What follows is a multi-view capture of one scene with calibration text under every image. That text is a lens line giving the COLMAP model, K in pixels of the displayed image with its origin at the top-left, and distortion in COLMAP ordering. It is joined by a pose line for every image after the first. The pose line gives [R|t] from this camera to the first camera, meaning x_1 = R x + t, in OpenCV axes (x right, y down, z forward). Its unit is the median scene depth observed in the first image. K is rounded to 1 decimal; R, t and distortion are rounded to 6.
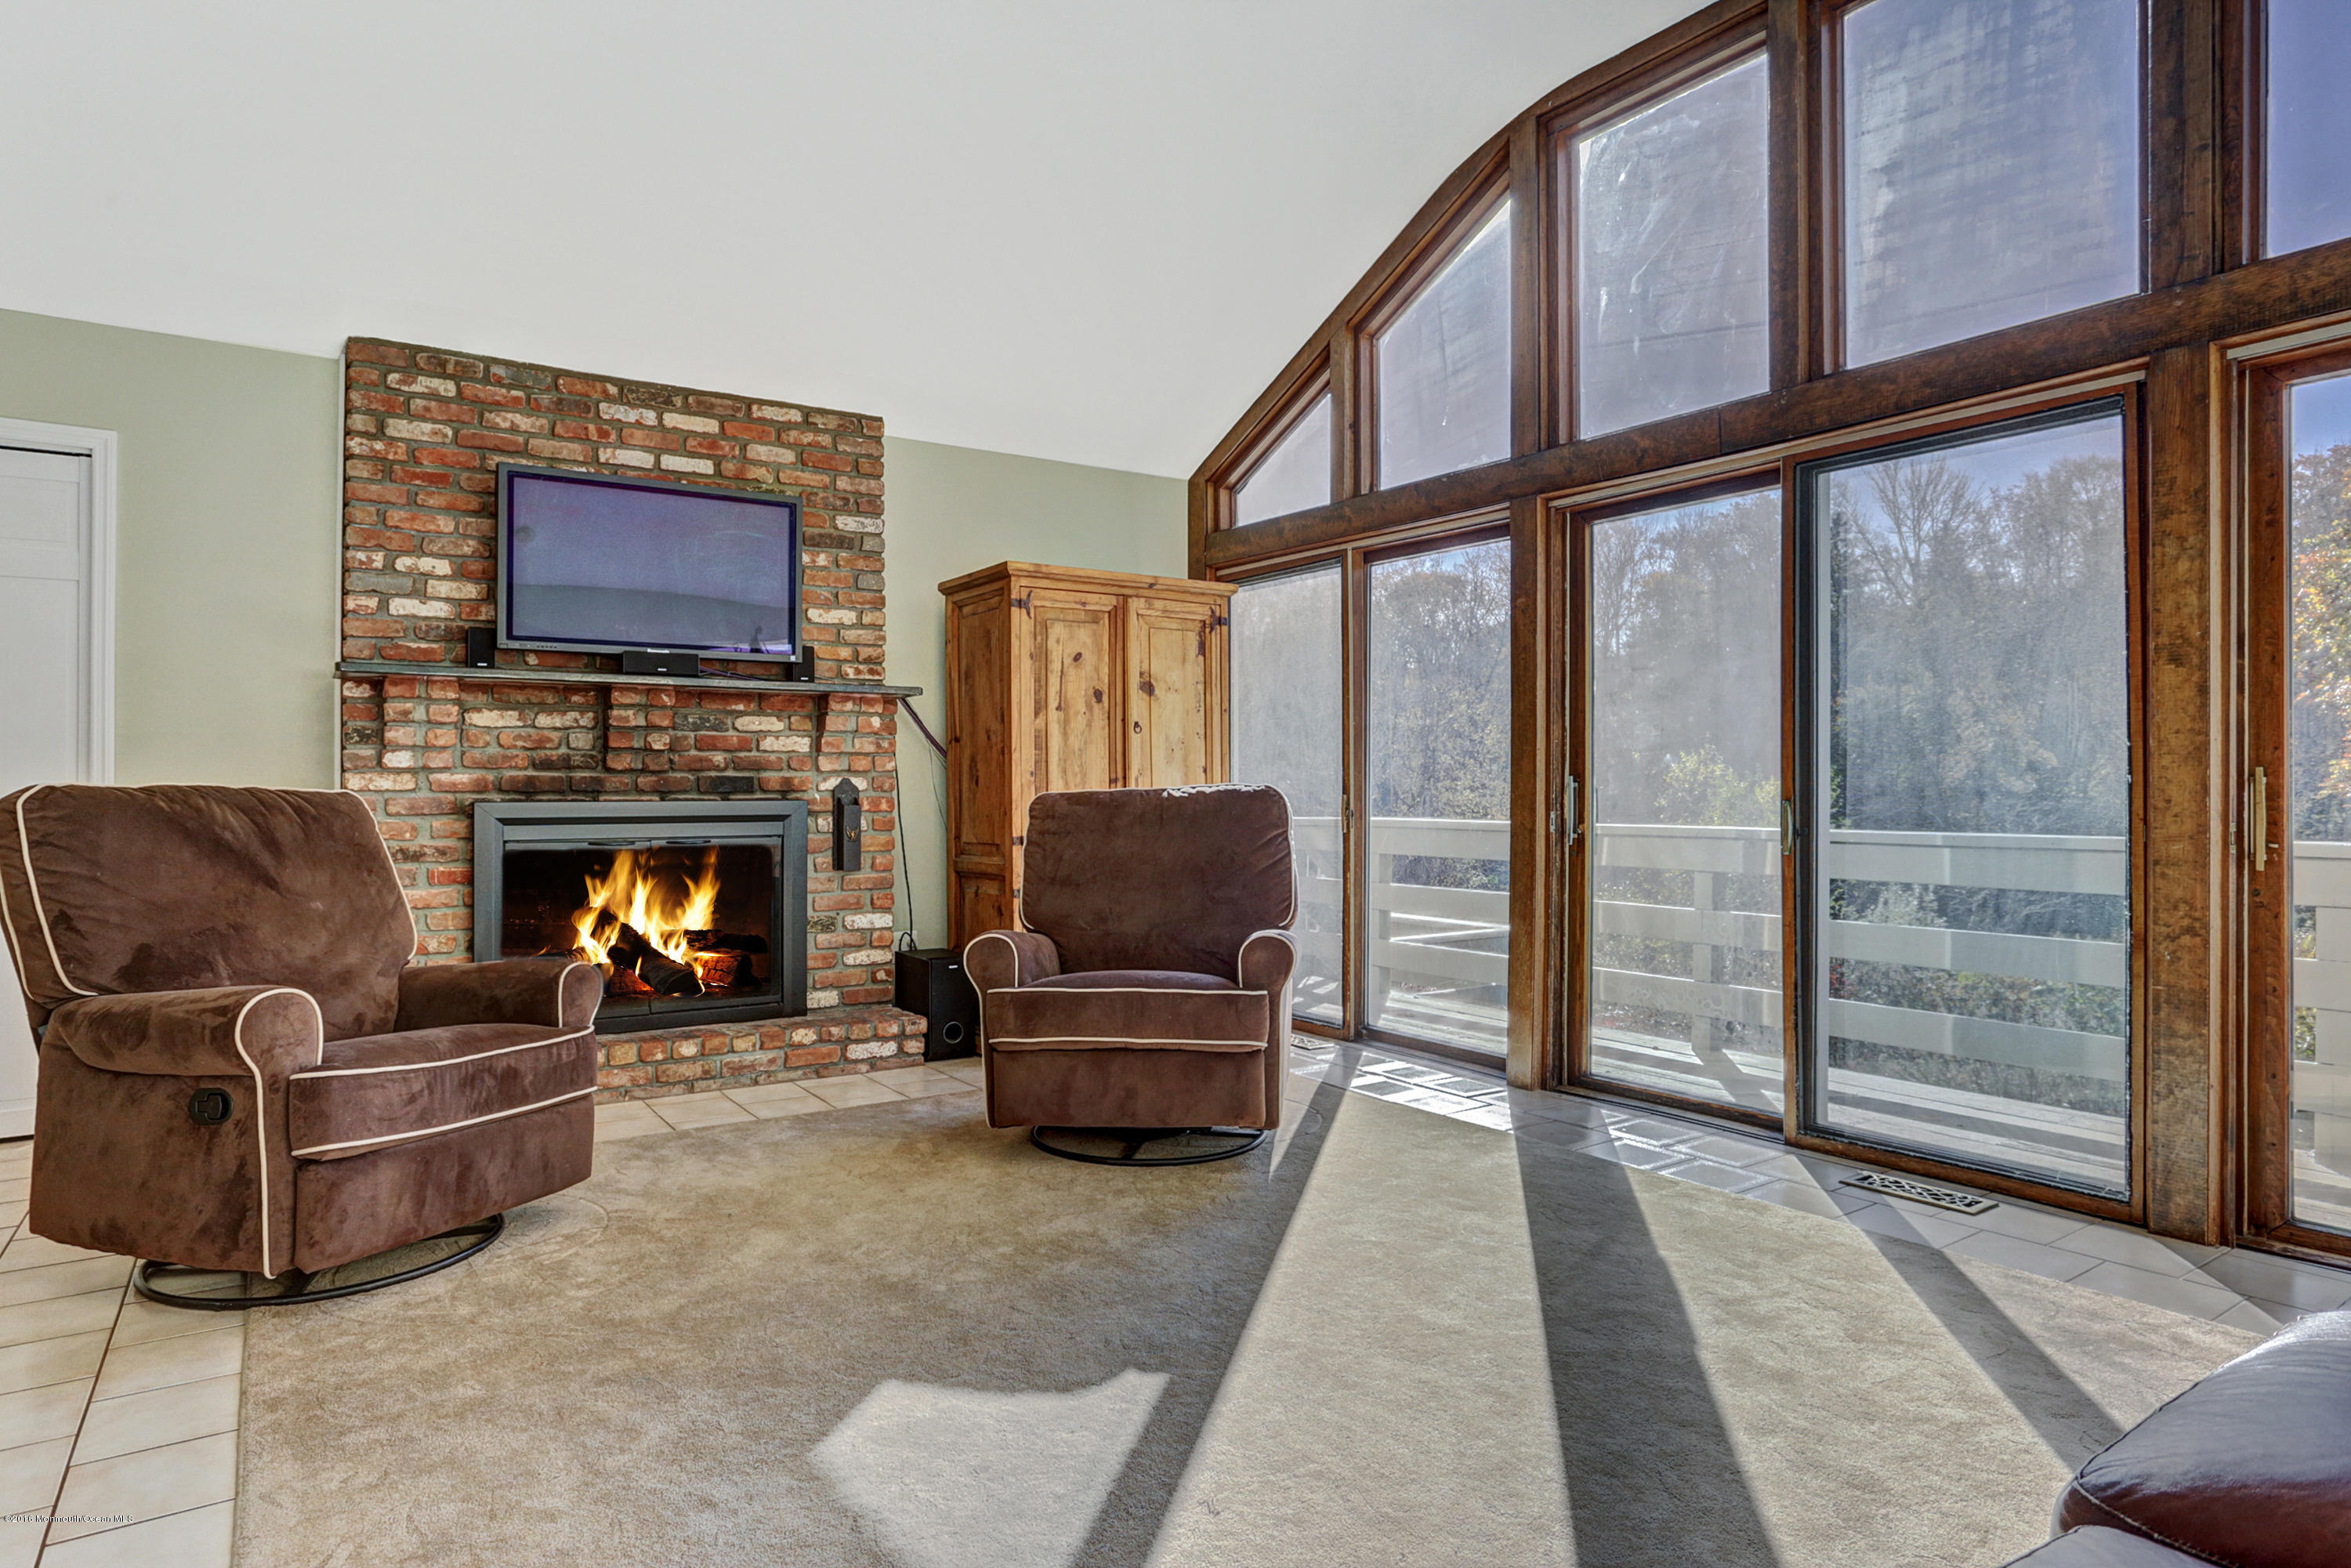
lens RADIAL K [[1450.3, 0, 1174.3], [0, 1450.3, 783.1], [0, 0, 1]] dist [0.009057, 0.001675]
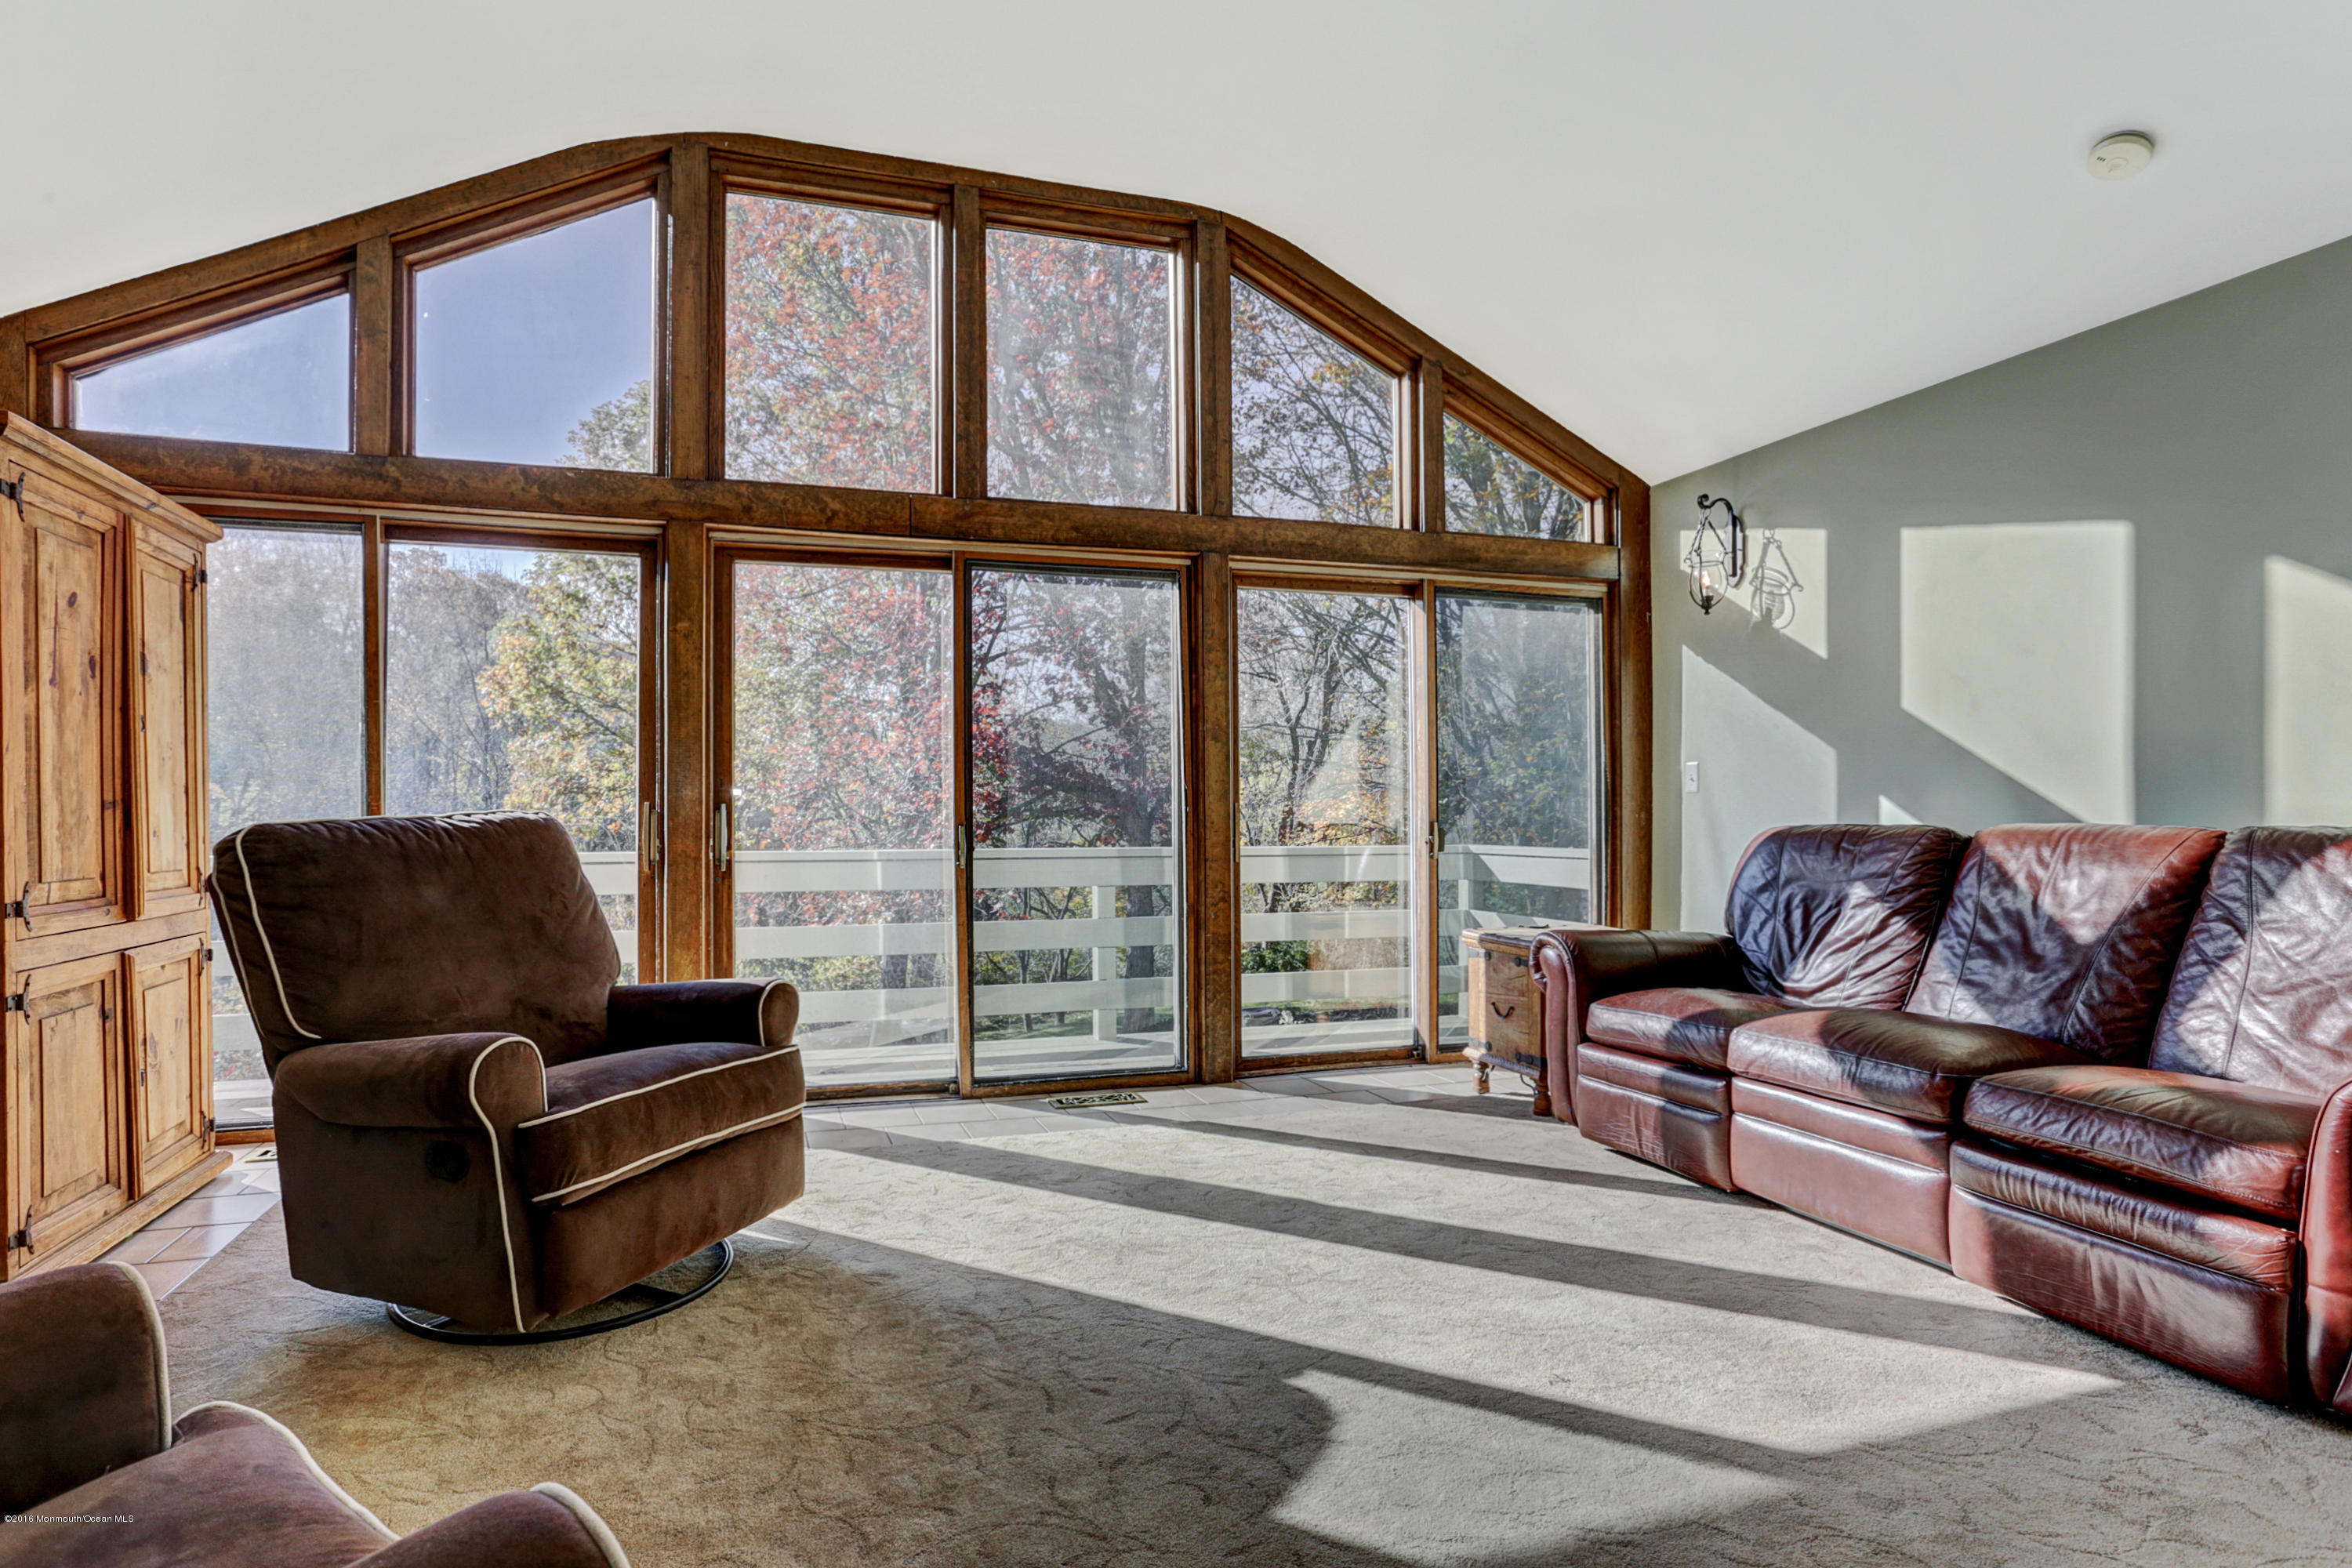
lens RADIAL K [[1251.2, 0, 1169.4], [0, 1251.2, 803.7], [0, 0, 1]] dist [-0.001012, 0.000374]
pose [[0.257169, 0.008783, 0.966327, -0.507773], [-0.001080, 0.999961, -0.008801, 0.002166], [-0.966366, 0.001220, 0.257168, 0.481296]]
